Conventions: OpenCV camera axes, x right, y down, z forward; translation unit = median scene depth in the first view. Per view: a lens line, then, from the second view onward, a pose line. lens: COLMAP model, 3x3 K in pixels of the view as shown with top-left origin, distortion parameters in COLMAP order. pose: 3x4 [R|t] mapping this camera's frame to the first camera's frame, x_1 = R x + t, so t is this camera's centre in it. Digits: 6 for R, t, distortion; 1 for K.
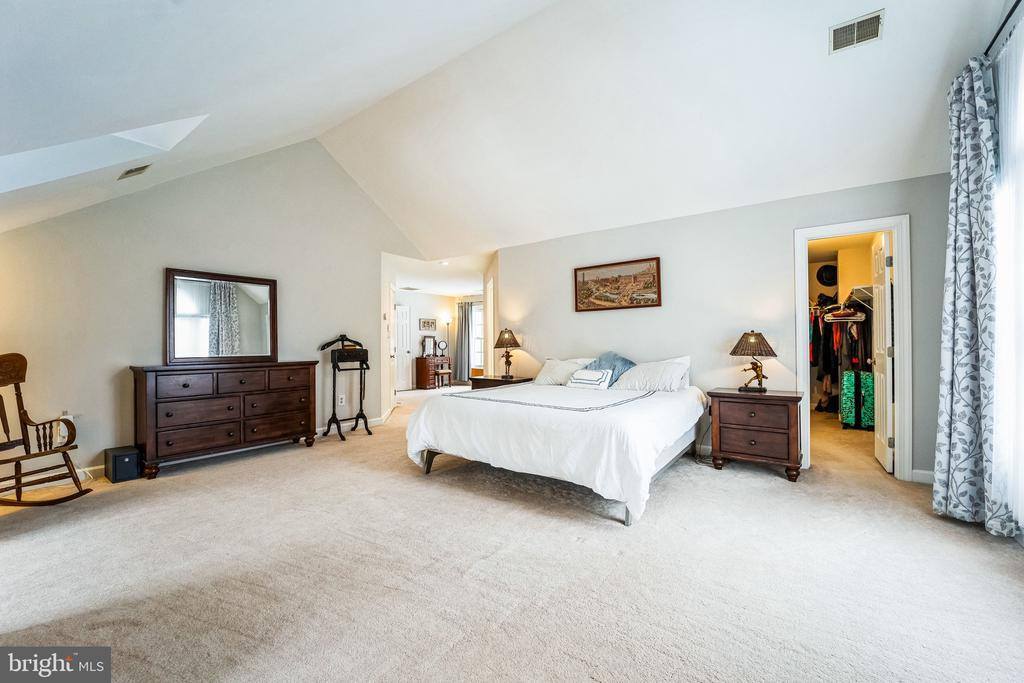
lens RADIAL K [[414.4, 0, 508.4], [0, 414.4, 342.2], [0, 0, 1]] dist [0.003830, -0.002233]
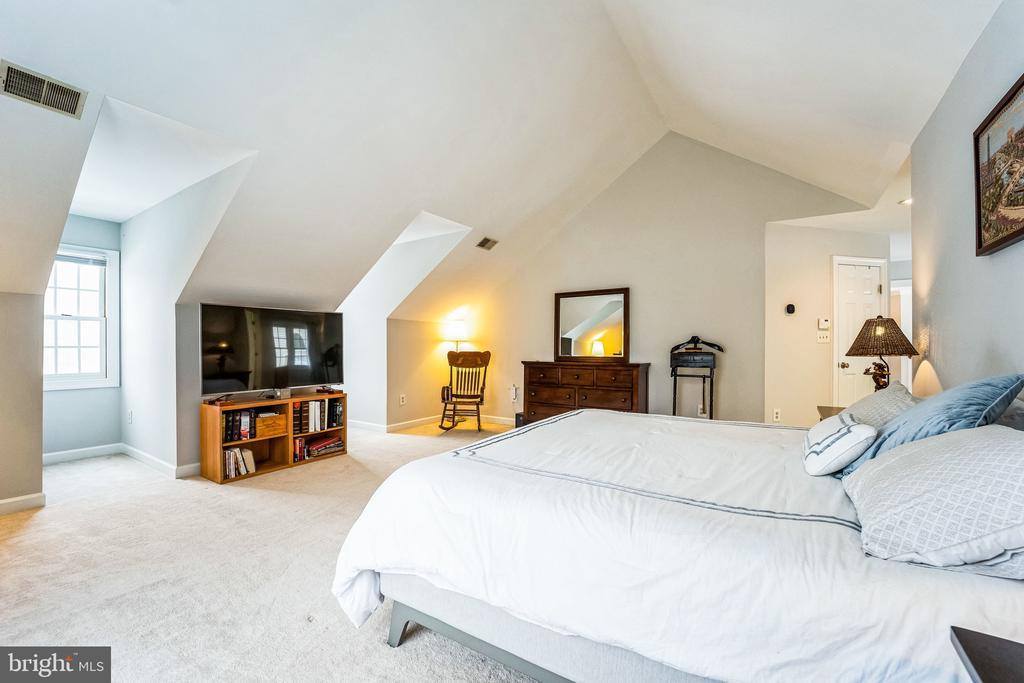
lens RADIAL K [[414.4, 0, 510.4], [0, 414.4, 344.2], [0, 0, 1]] dist [0.003830, -0.002233]
pose [[0.068655, -0.001766, -0.997639, 0.467056], [0.001721, 0.999997, -0.001652, -0.000112], [0.997639, -0.001603, 0.068658, 0.573748]]
